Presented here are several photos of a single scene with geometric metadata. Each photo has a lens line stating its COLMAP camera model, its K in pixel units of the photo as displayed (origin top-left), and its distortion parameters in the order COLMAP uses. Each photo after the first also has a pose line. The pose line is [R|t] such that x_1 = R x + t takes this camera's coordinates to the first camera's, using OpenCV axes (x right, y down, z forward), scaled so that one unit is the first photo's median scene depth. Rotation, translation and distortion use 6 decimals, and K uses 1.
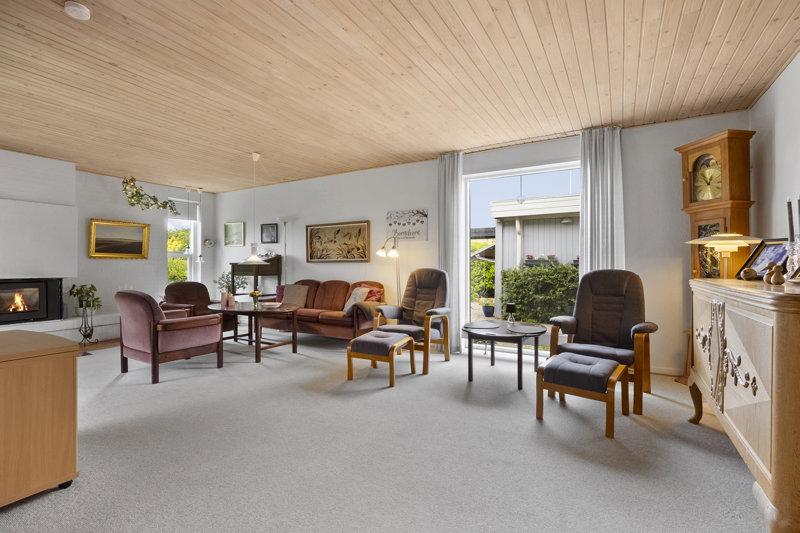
lens RADIAL K [[369.6, 0, 394.3], [0, 369.6, 266.6], [0, 0, 1]] dist [0.000261, 0.000007]
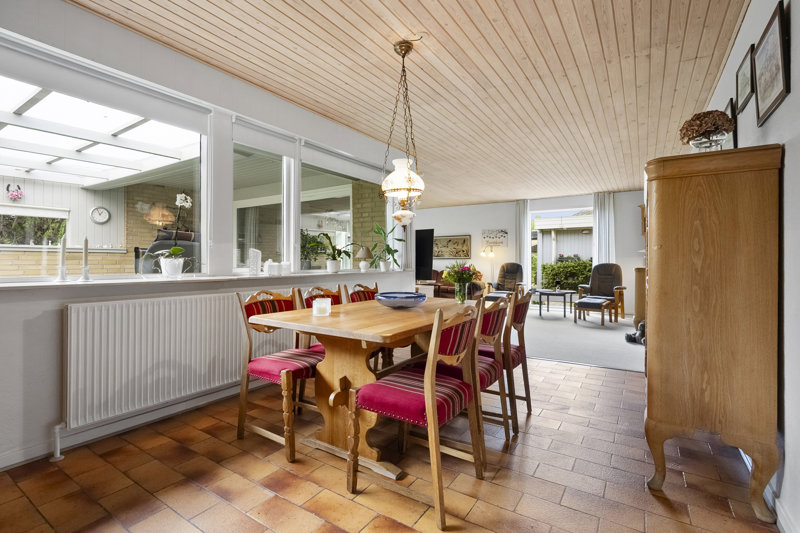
lens RADIAL K [[369.6, 0, 405.6], [0, 369.6, 262.3], [0, 0, 1]] dist [0.000261, 0.000007]
pose [[0.999866, 0.001033, -0.016353, -0.341904], [-0.001016, 0.999999, 0.001076, 0.001429], [0.016354, -0.001060, 0.999866, -0.727984]]
